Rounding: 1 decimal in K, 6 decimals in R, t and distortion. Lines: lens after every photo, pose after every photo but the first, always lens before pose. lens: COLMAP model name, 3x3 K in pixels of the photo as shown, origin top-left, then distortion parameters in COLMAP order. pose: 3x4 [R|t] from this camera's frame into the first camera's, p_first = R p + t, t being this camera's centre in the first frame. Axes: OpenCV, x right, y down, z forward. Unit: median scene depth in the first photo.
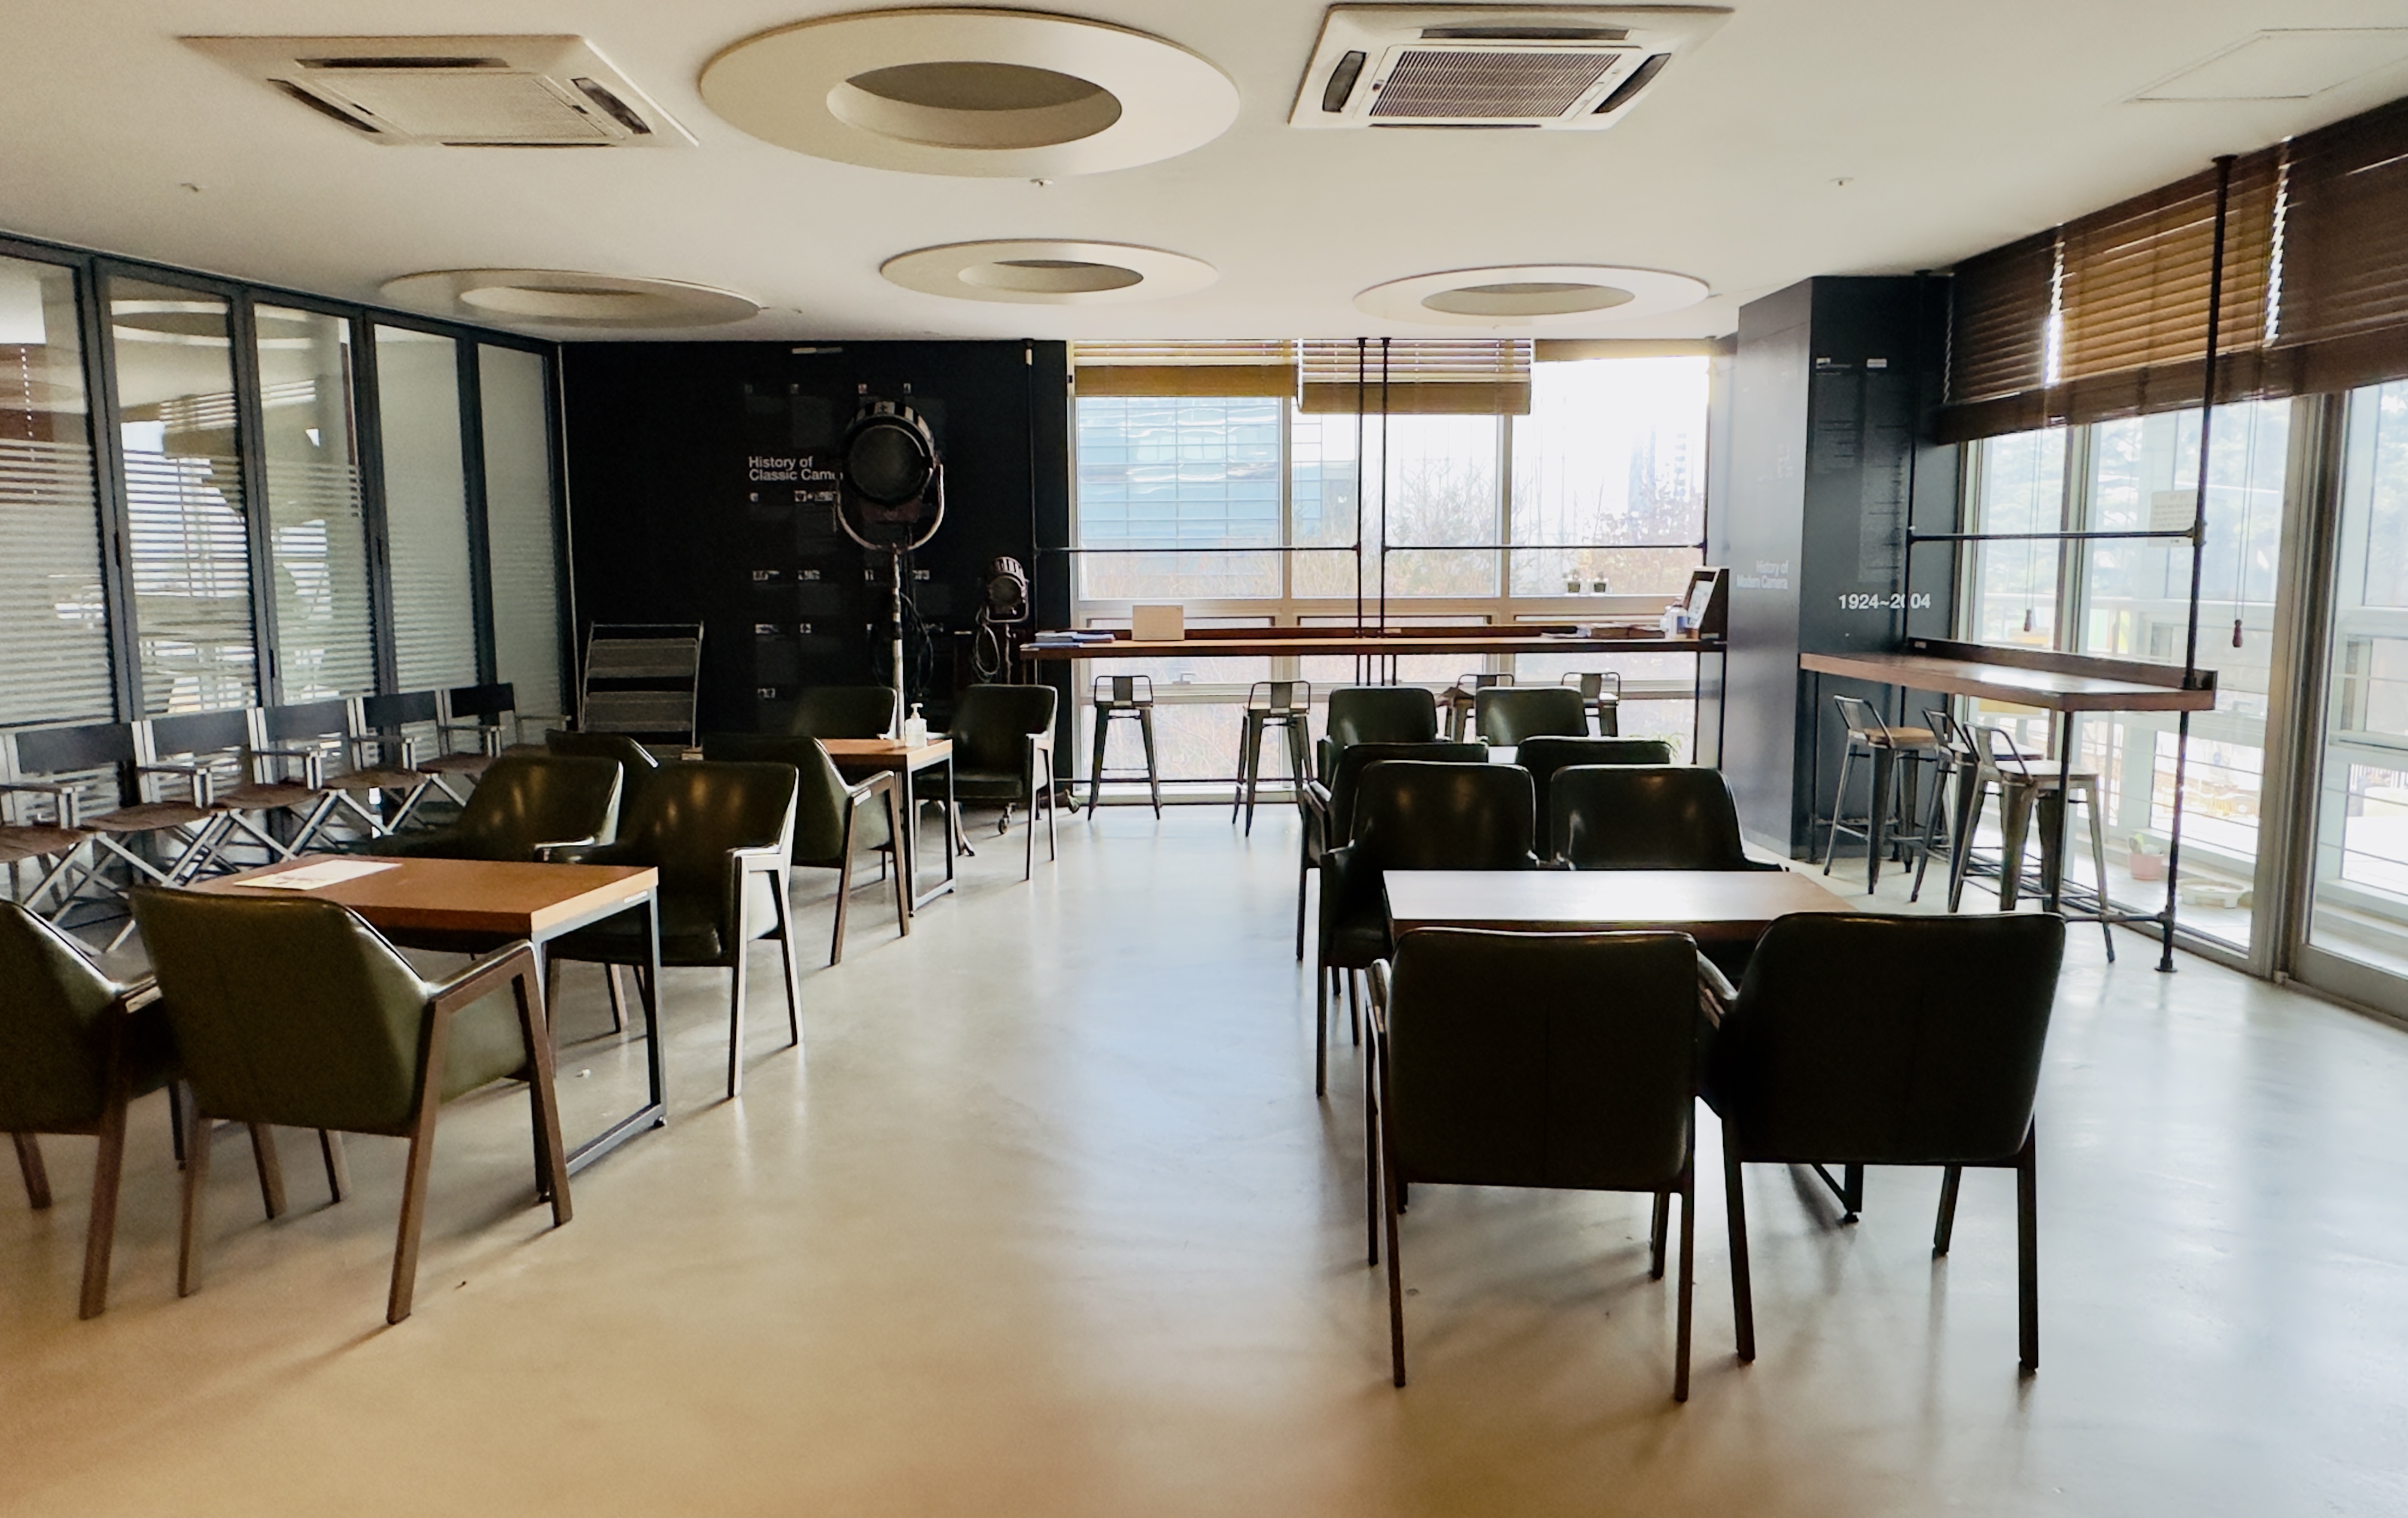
lens RADIAL K [[1583.2, 0, 1200.6], [0, 1583.2, 757.2], [0, 0, 1]] dist [-0.005693, 0.003289]
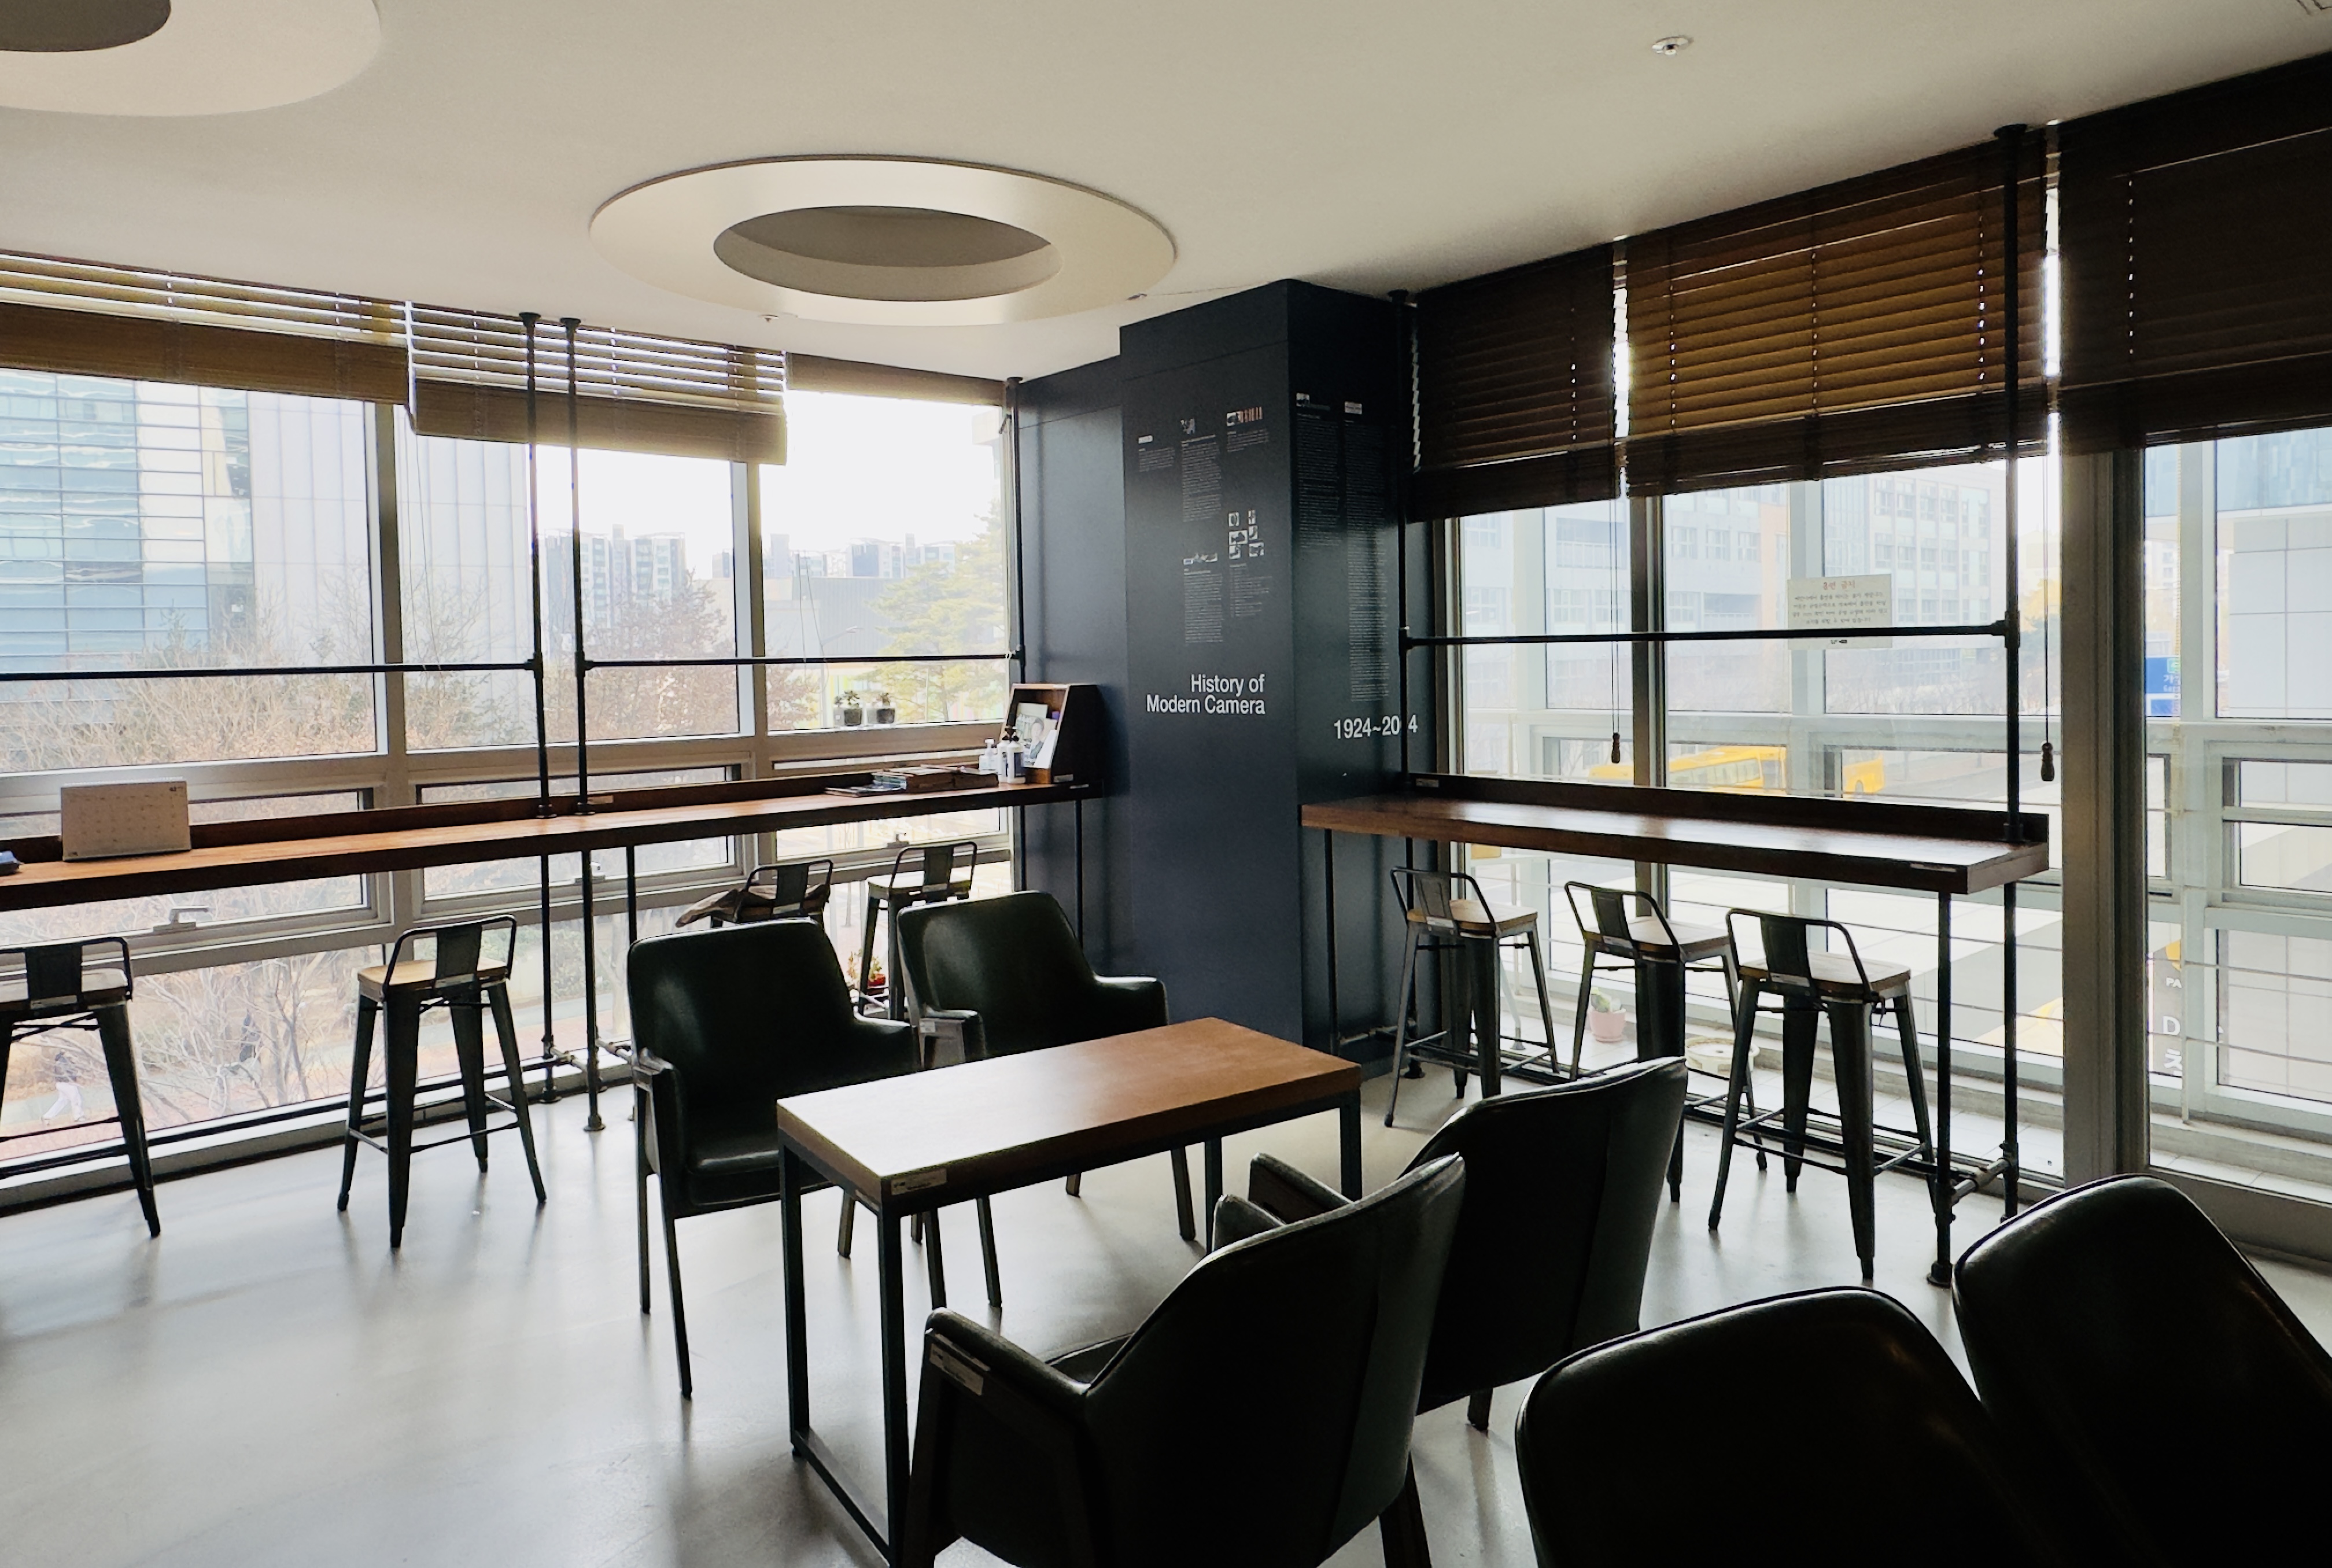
lens RADIAL K [[1455.0, 0, 1169.8], [0, 1455.0, 703.5], [0, 0, 1]] dist [0.001105, 0.003008]
pose [[0.780780, -0.029453, 0.624111, -0.062595], [0.092147, 0.993393, -0.068399, -0.066384], [-0.617973, 0.110914, 0.778336, 0.488931]]
